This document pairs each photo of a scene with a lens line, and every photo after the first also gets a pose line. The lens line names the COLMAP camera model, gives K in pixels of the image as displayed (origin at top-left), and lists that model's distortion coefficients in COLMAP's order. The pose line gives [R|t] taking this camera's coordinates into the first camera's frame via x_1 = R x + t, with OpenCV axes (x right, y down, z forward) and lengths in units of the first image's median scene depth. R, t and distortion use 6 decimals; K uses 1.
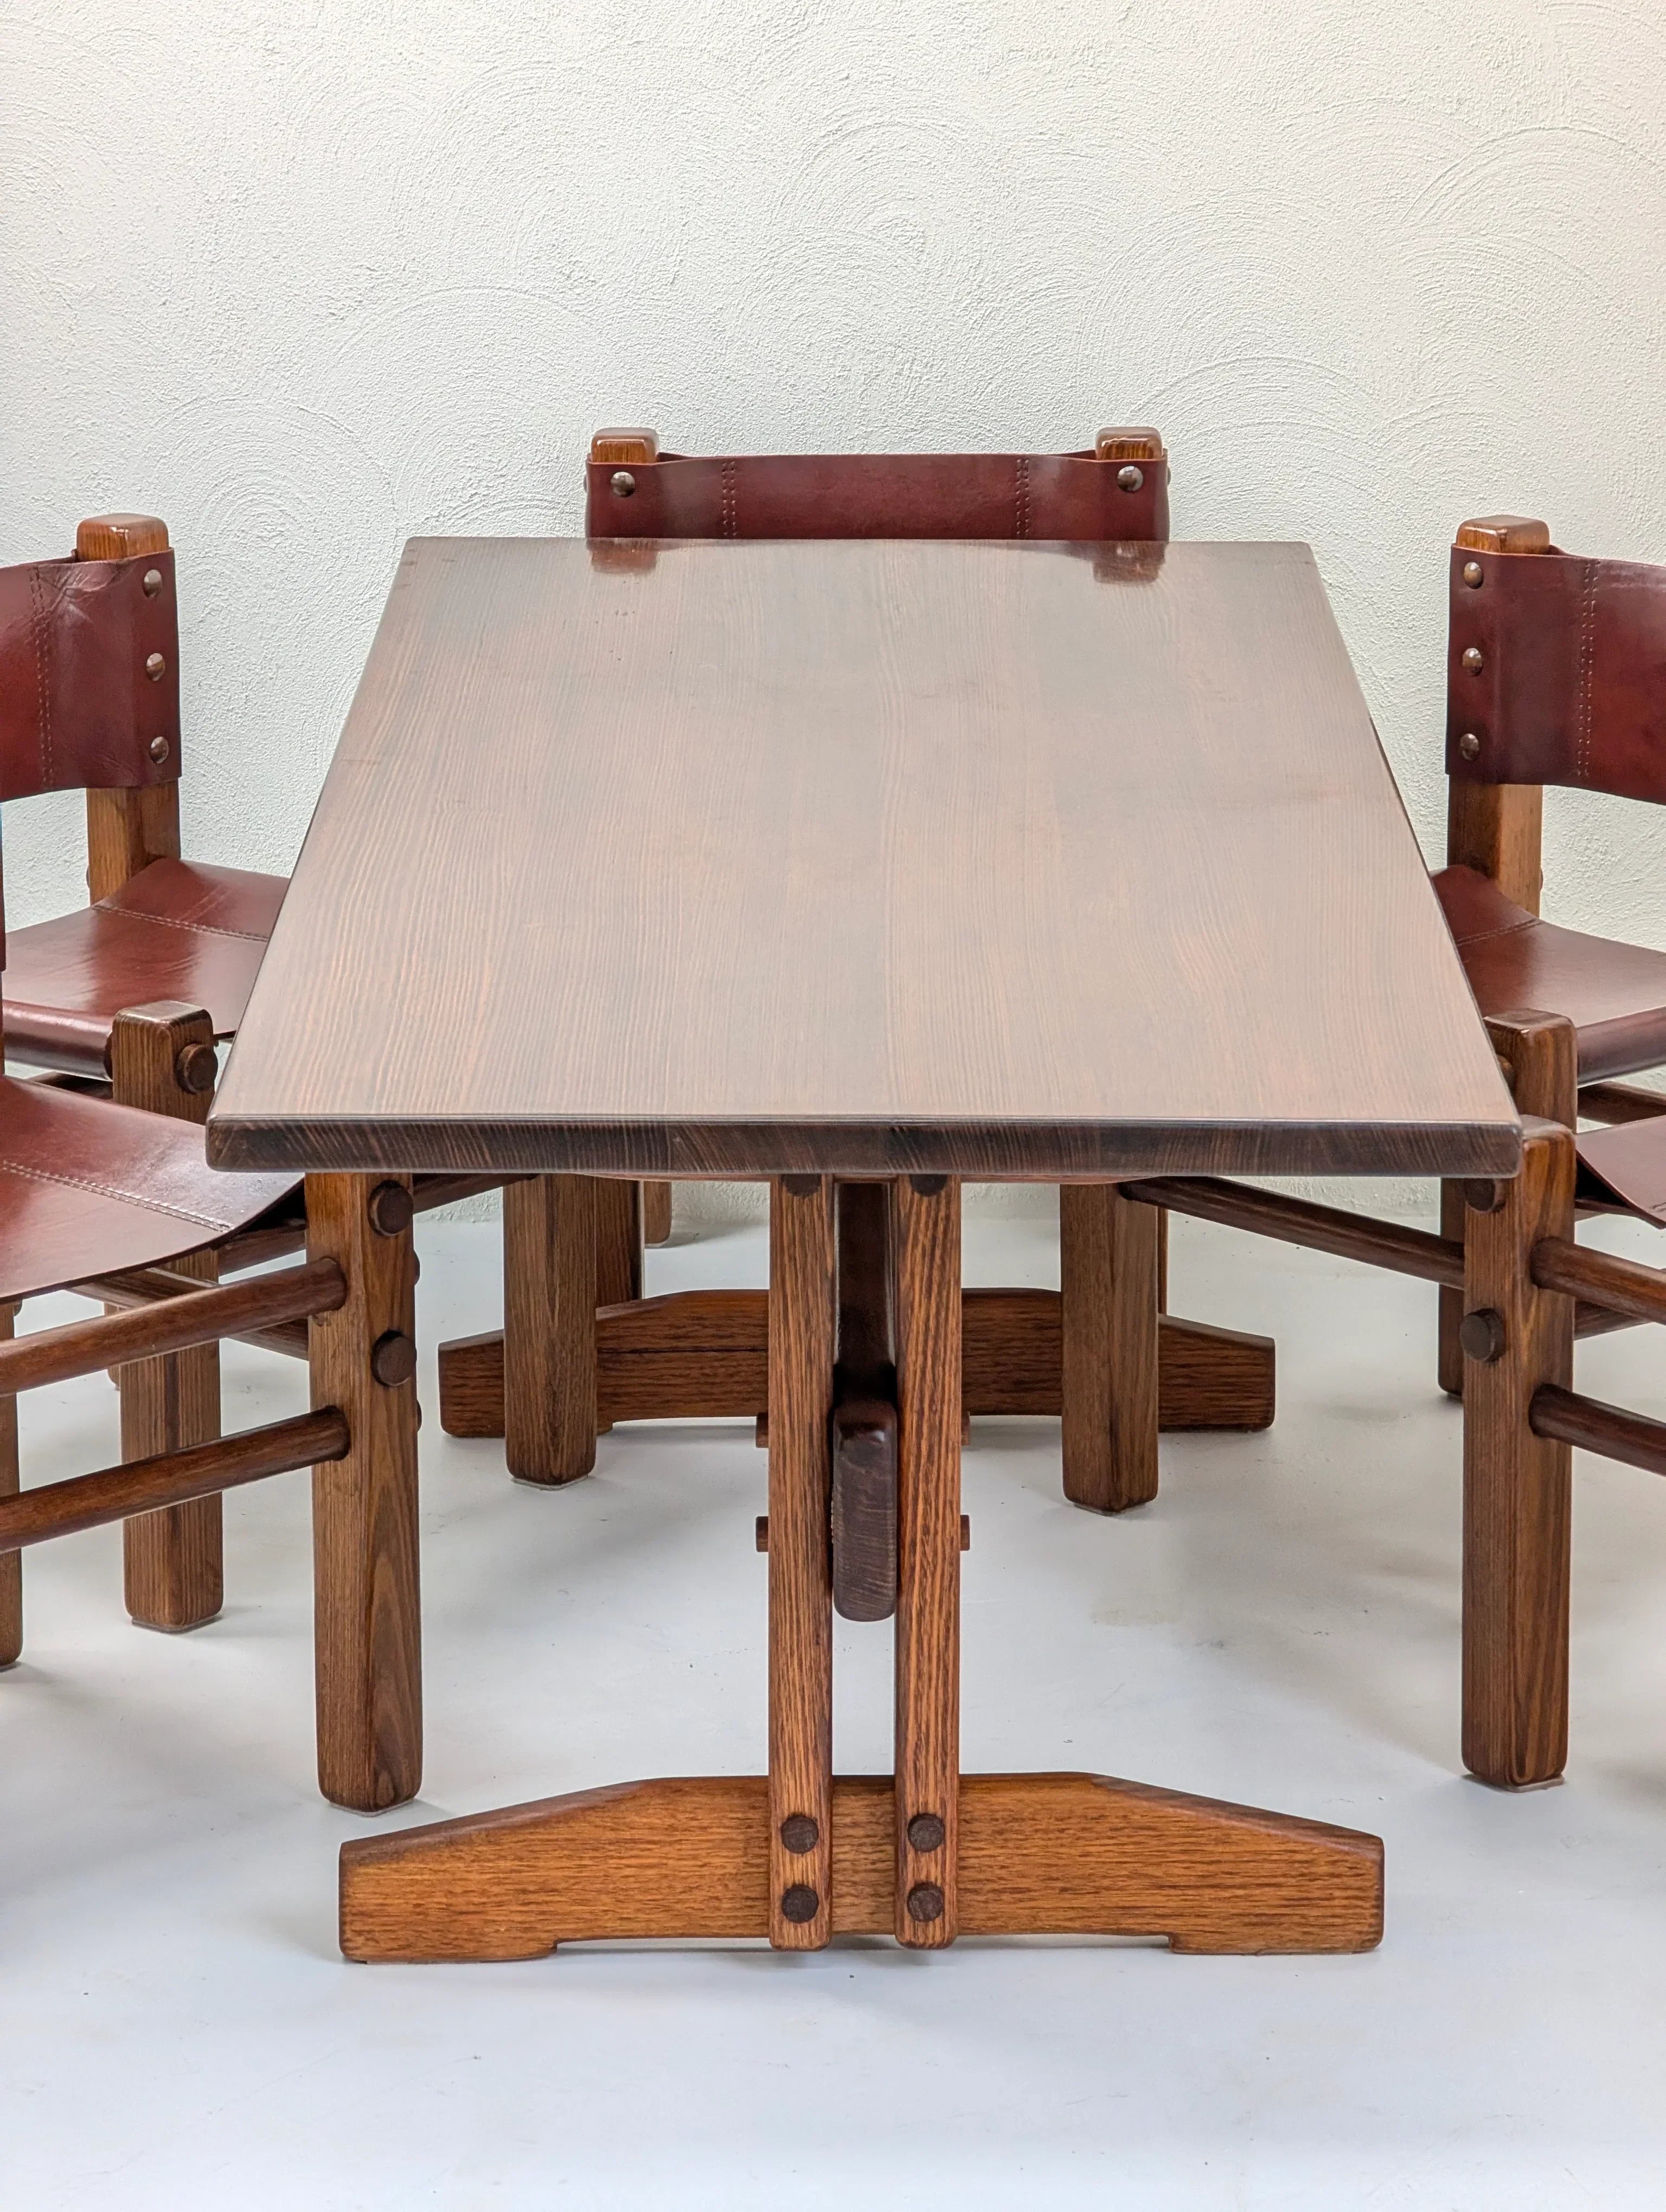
lens RADIAL K [[7127.6, 0, 846.9], [0, 7127.6, 1053.3], [0, 0, 1]] dist [0.472885, -0.778483]
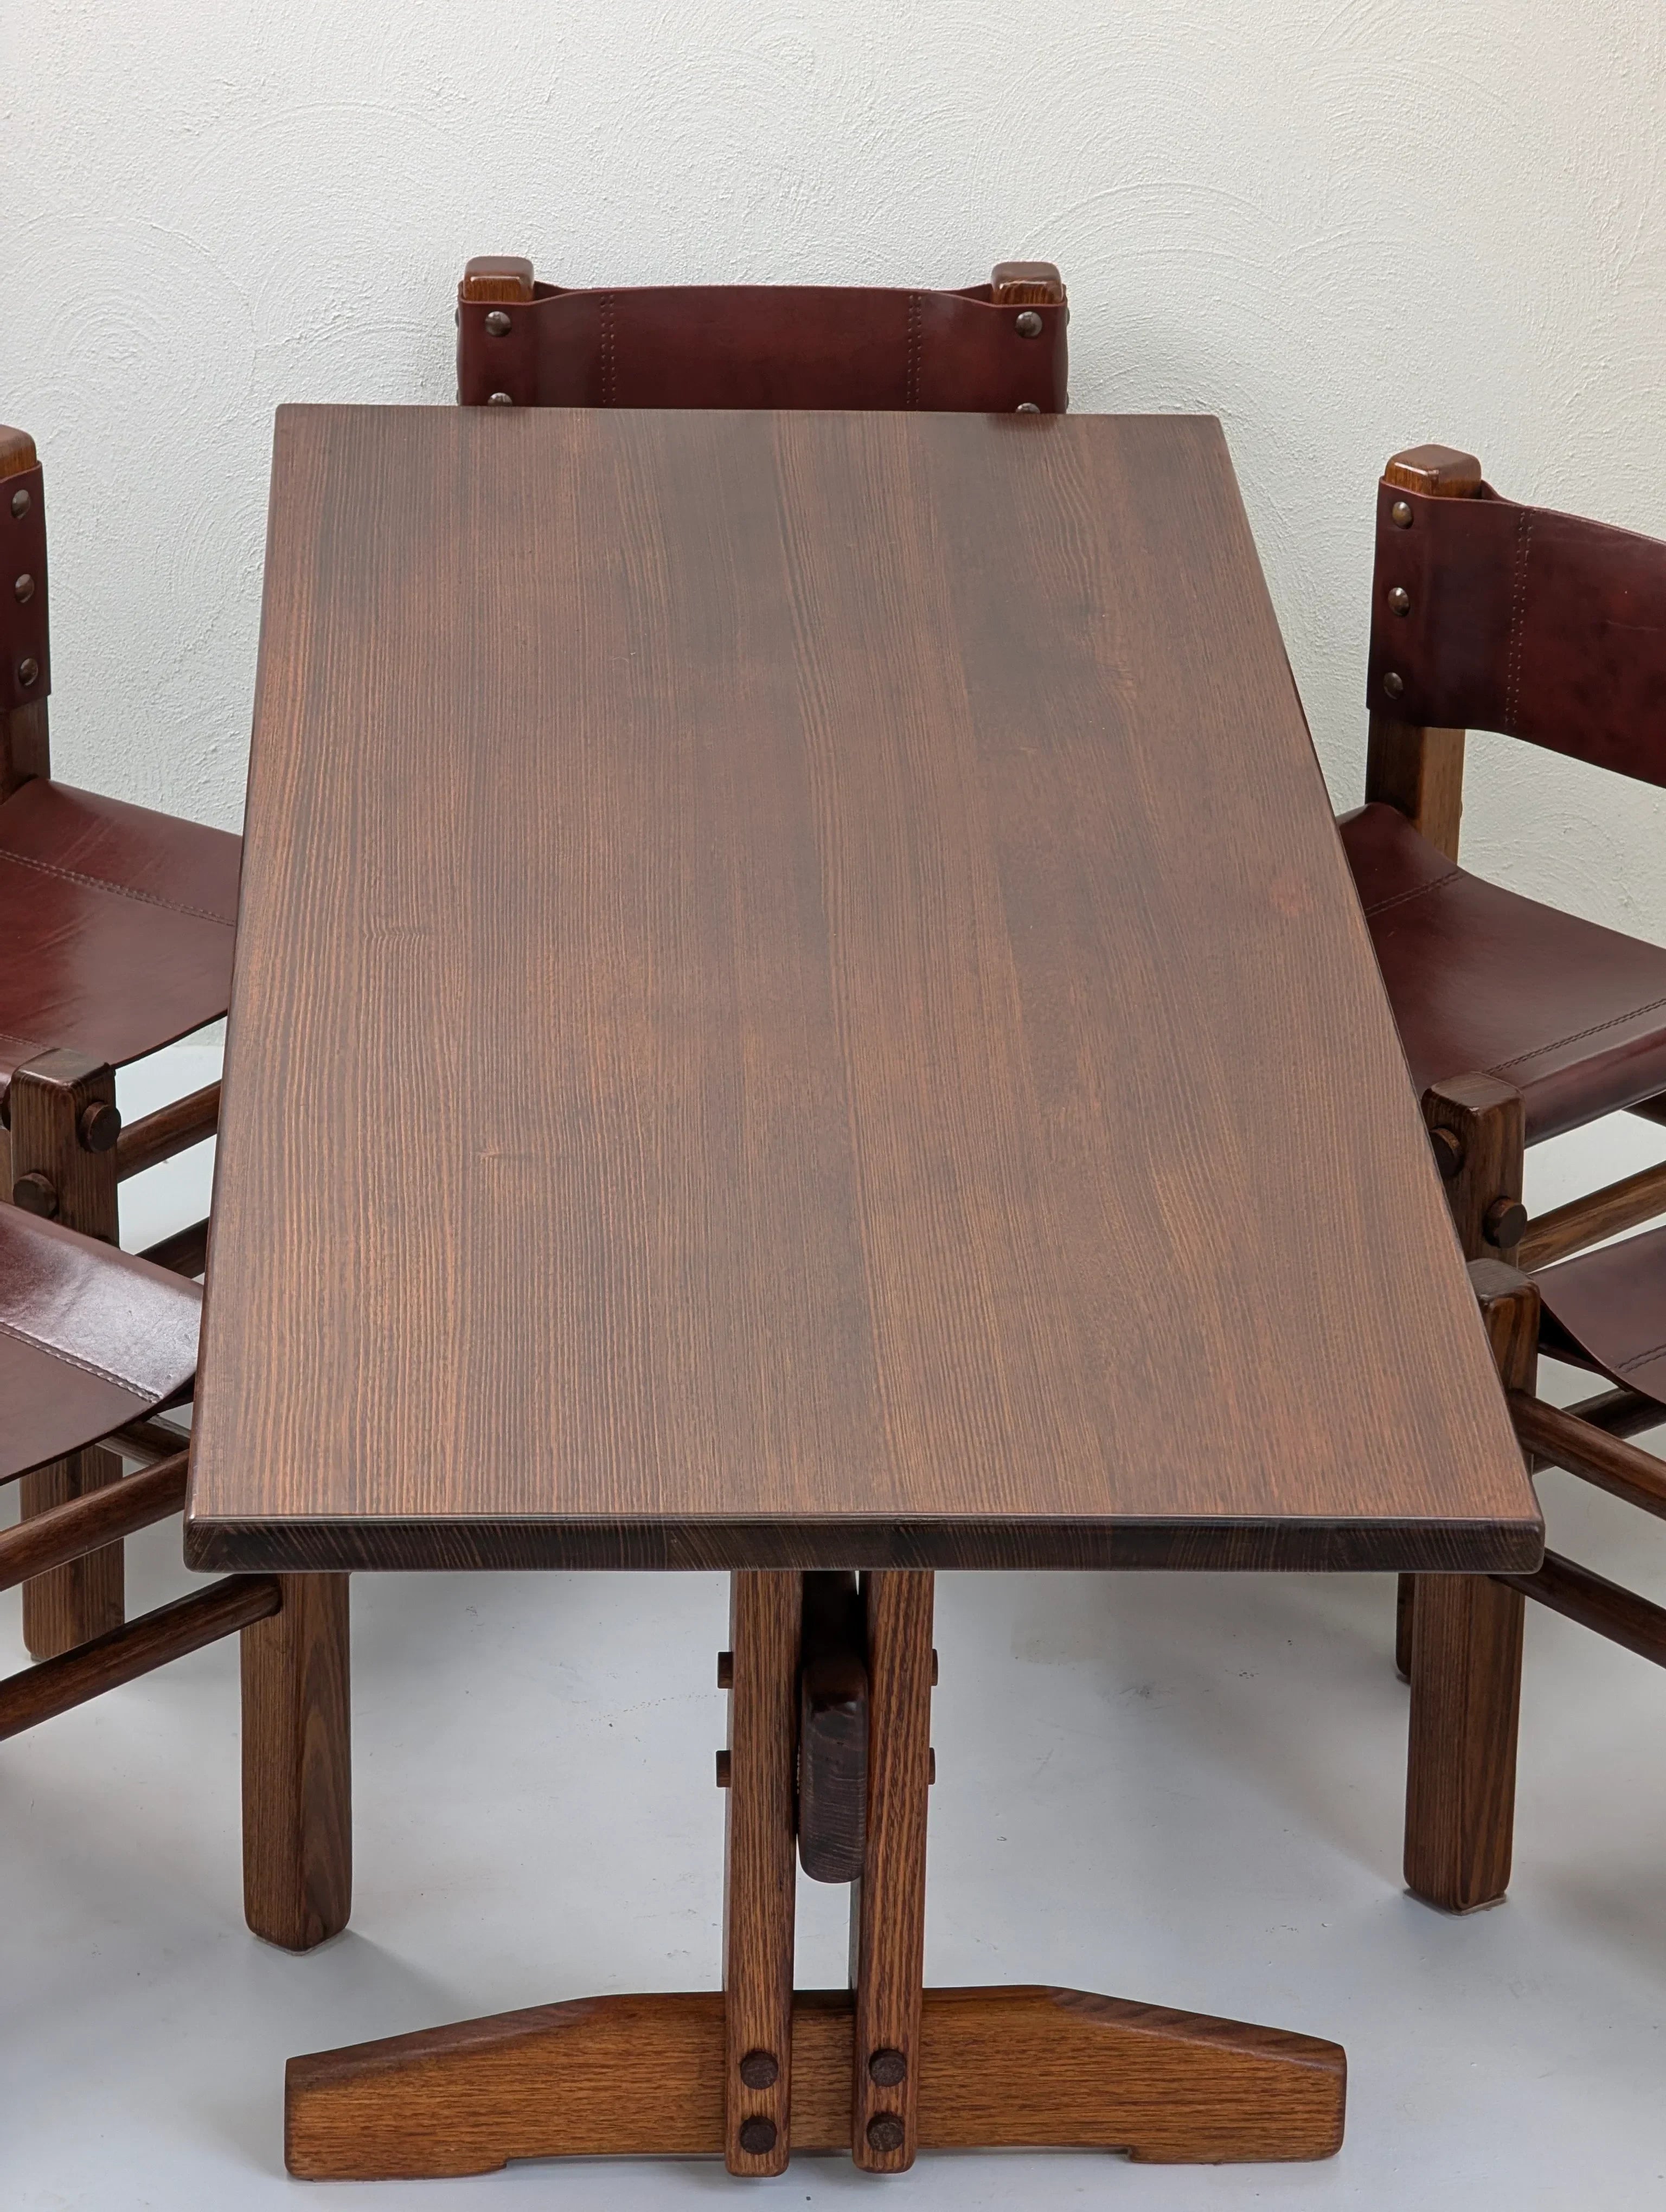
lens RADIAL K [[7127.6, 0, 846.9], [0, 7127.6, 1053.3], [0, 0, 1]] dist [0.472885, -0.778483]
pose [[0.998683, 0.000386, 0.051302, -0.044655], [-0.009132, 0.985340, 0.170358, -0.193929], [-0.050484, -0.170602, 0.984046, 0.053029]]
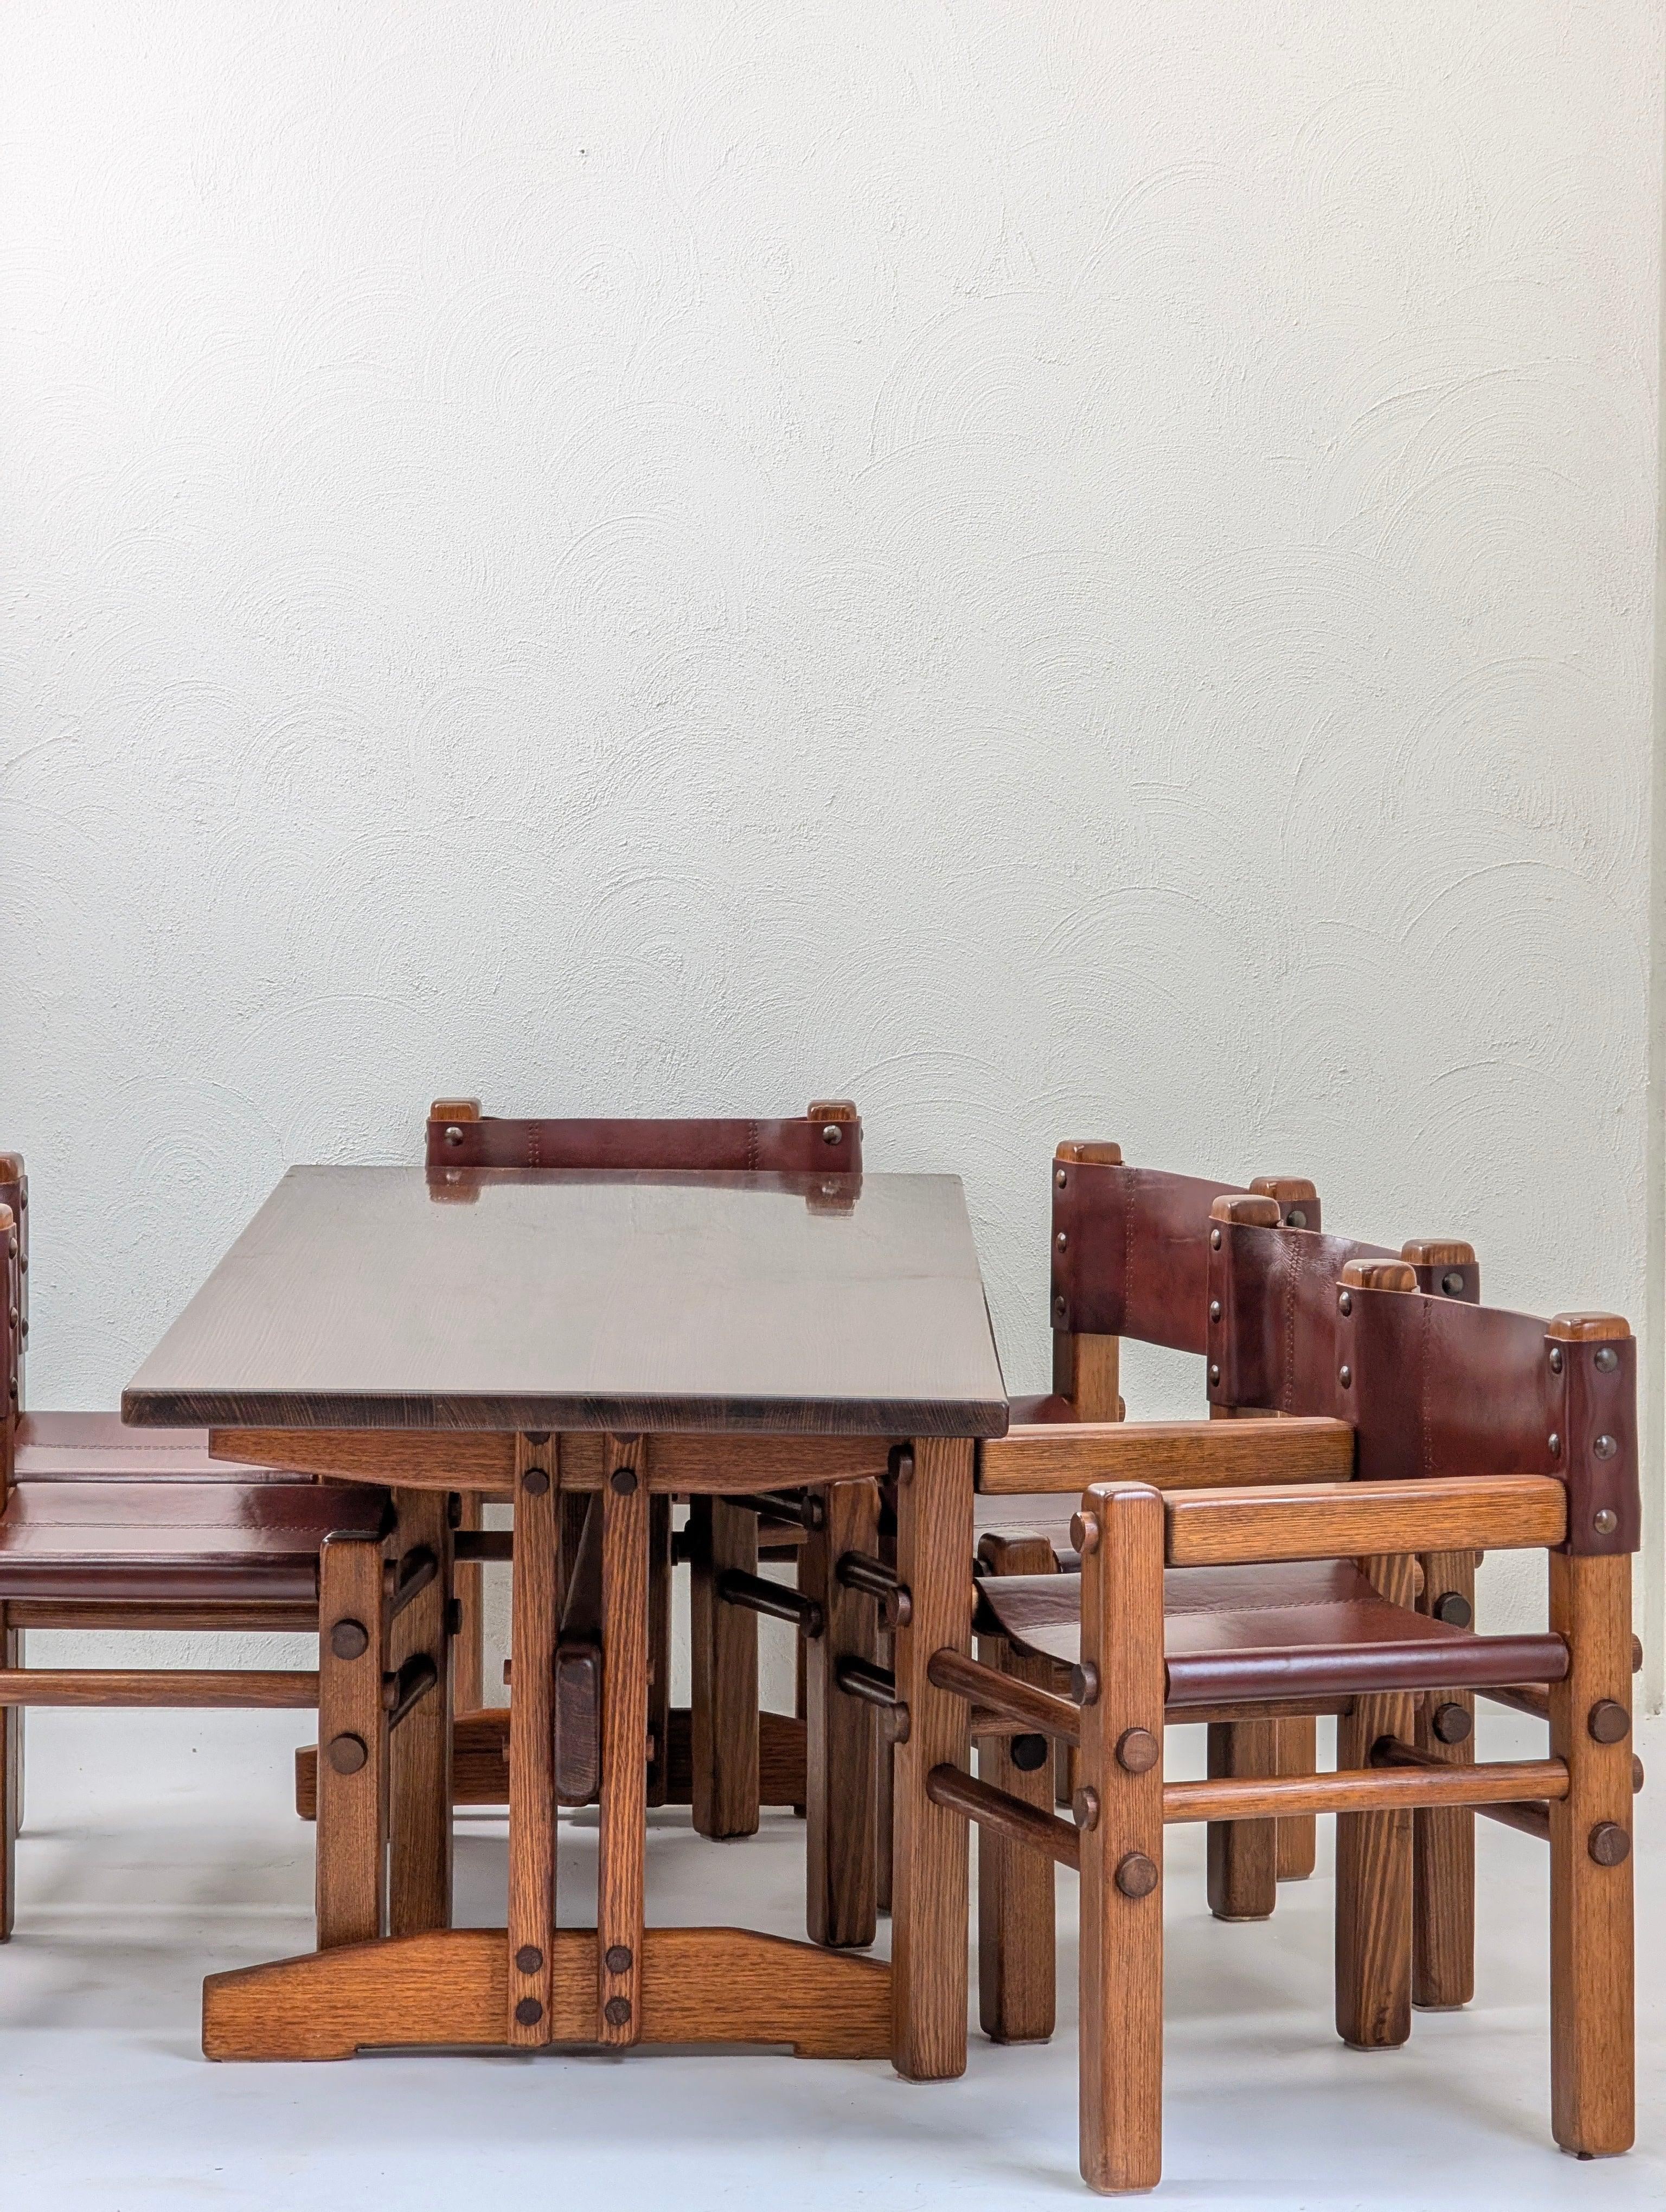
lens RADIAL K [[7127.6, 0, 846.9], [0, 7127.6, 1053.3], [0, 0, 1]] dist [0.472885, -0.778483]
pose [[0.999949, 0.008921, 0.004770, 0.047170], [-0.008030, 0.986728, -0.162186, 0.160023], [-0.006154, 0.162139, 0.986749, -0.425139]]
